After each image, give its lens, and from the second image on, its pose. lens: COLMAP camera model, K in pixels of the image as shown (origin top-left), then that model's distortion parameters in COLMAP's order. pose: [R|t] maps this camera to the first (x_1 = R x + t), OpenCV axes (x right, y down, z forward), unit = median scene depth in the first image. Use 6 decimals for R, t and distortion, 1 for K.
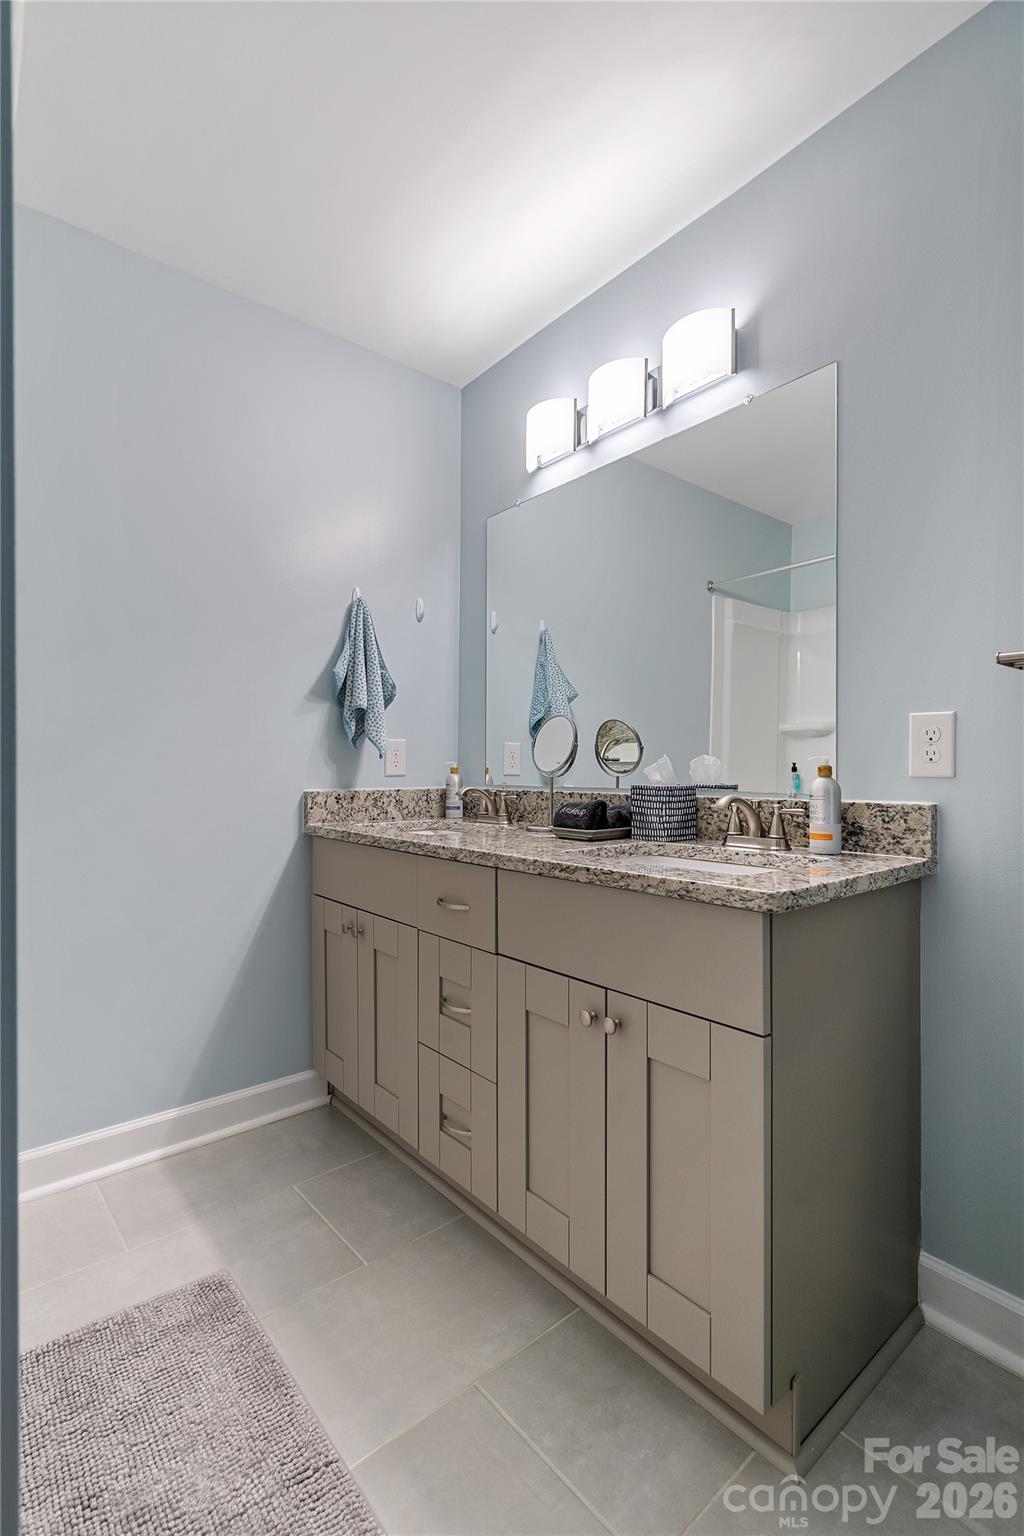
lens RADIAL K [[708.8, 0, 510.8], [0, 708.8, 765.0], [0, 0, 1]] dist [0.000635, 0.000555]
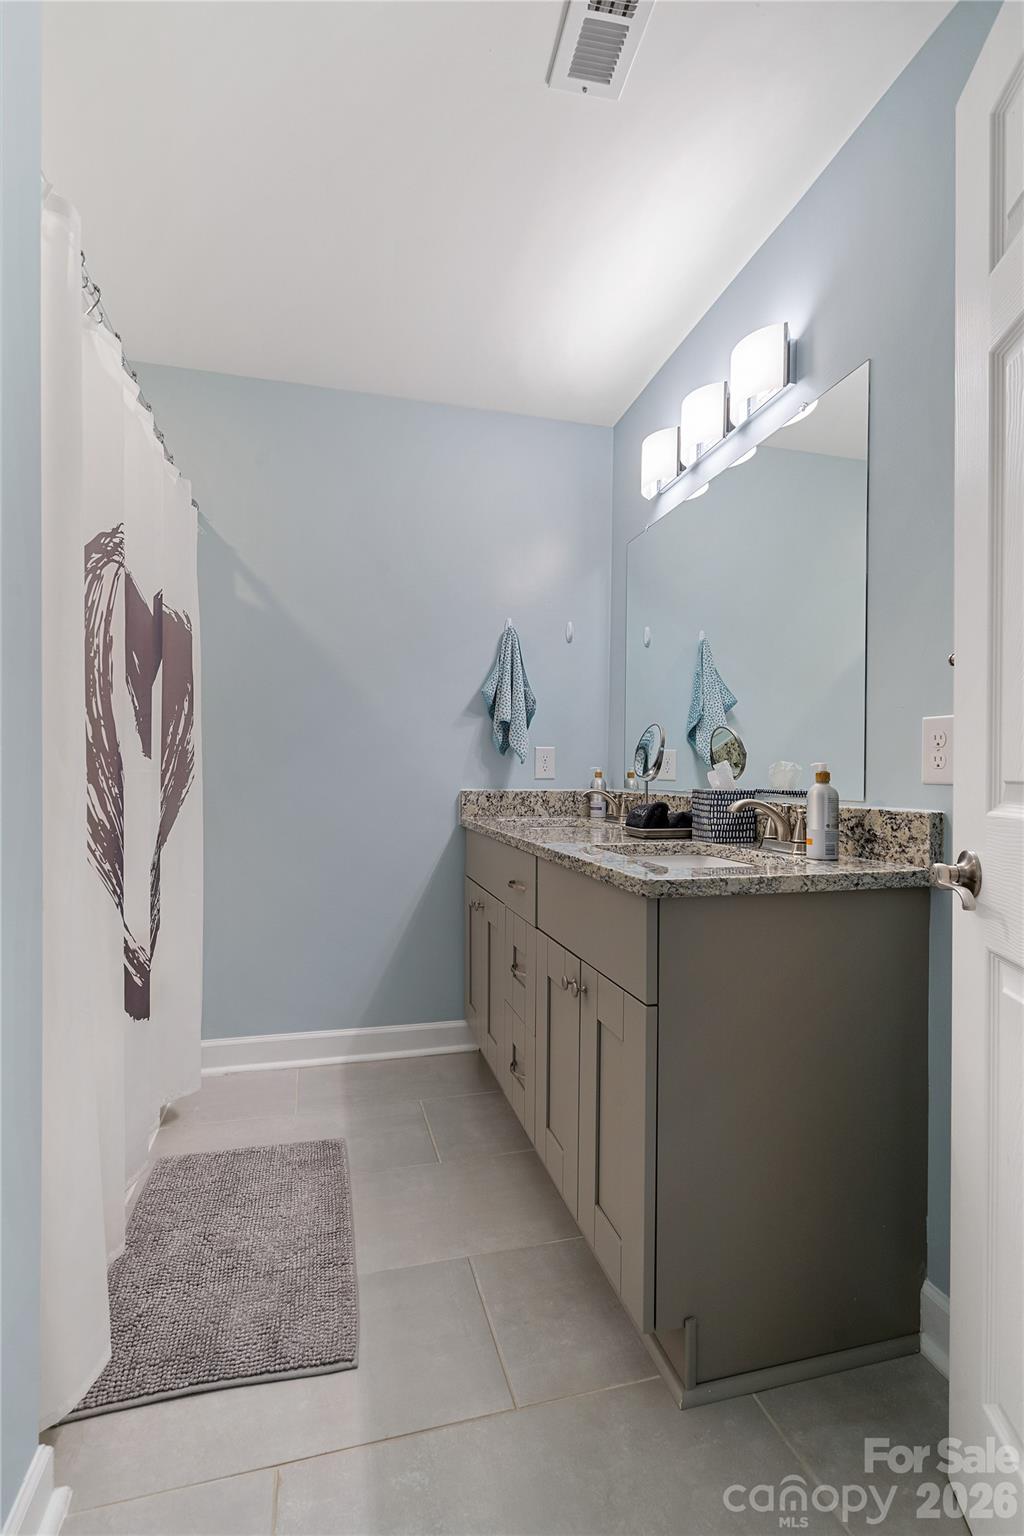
lens RADIAL K [[701.7, 0, 512.0], [0, 701.7, 768.0], [0, 0, 1]] dist [-0.005344, -0.000369]
pose [[0.907755, 0.004951, -0.419473, 0.366819], [-0.006754, 0.999973, -0.002813, 0.001784], [0.419447, 0.005386, 0.907764, -0.072203]]
